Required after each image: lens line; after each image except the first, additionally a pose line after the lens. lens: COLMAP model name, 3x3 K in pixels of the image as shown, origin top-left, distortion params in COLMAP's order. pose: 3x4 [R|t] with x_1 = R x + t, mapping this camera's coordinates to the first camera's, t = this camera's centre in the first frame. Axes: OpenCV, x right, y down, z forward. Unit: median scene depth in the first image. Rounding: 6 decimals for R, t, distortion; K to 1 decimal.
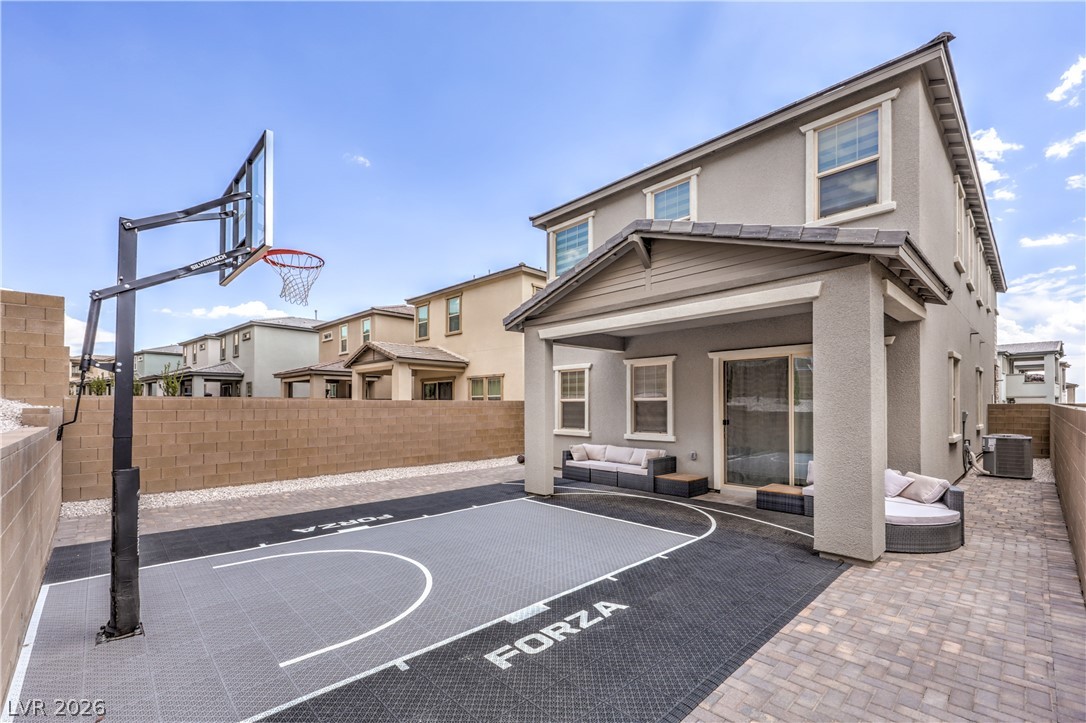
lens RADIAL K [[465.5, 0, 558.8], [0, 465.5, 397.4], [0, 0, 1]] dist [0.000040, -0.001247]
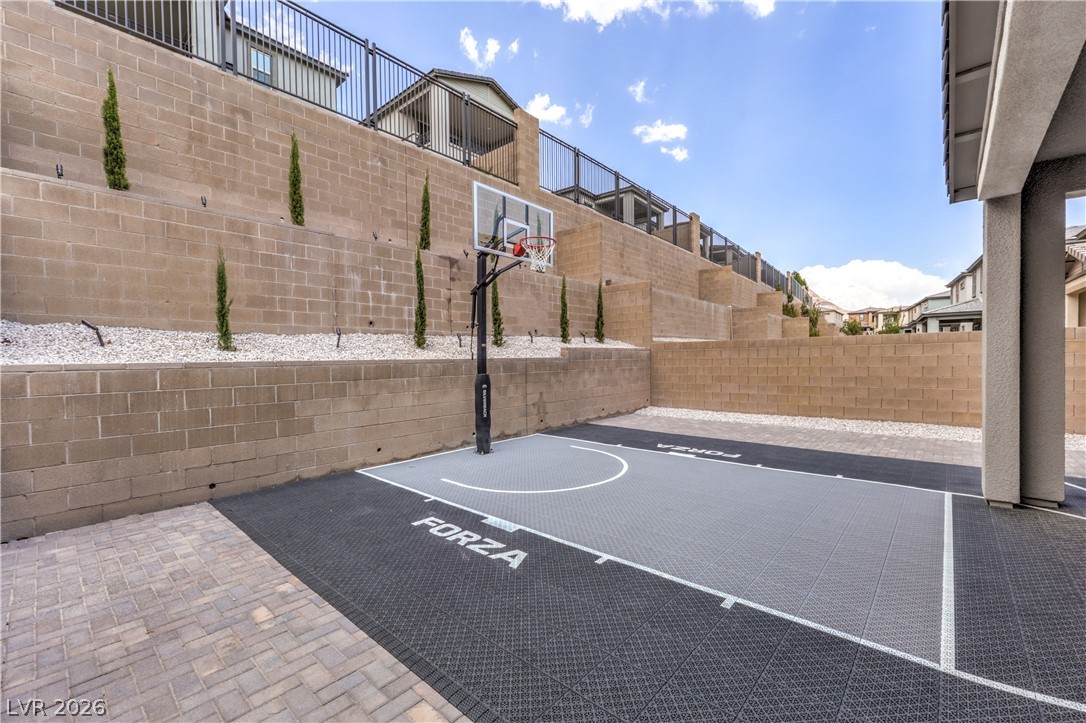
lens RADIAL K [[450.9, 0, 546.1], [0, 450.9, 365.0], [0, 0, 1]] dist [-0.000212, -0.000580]
pose [[0.061033, 0.018040, -0.997973, 0.576717], [0.032297, 0.999277, 0.020039, 0.041133], [0.997613, -0.033455, 0.060406, 0.613194]]
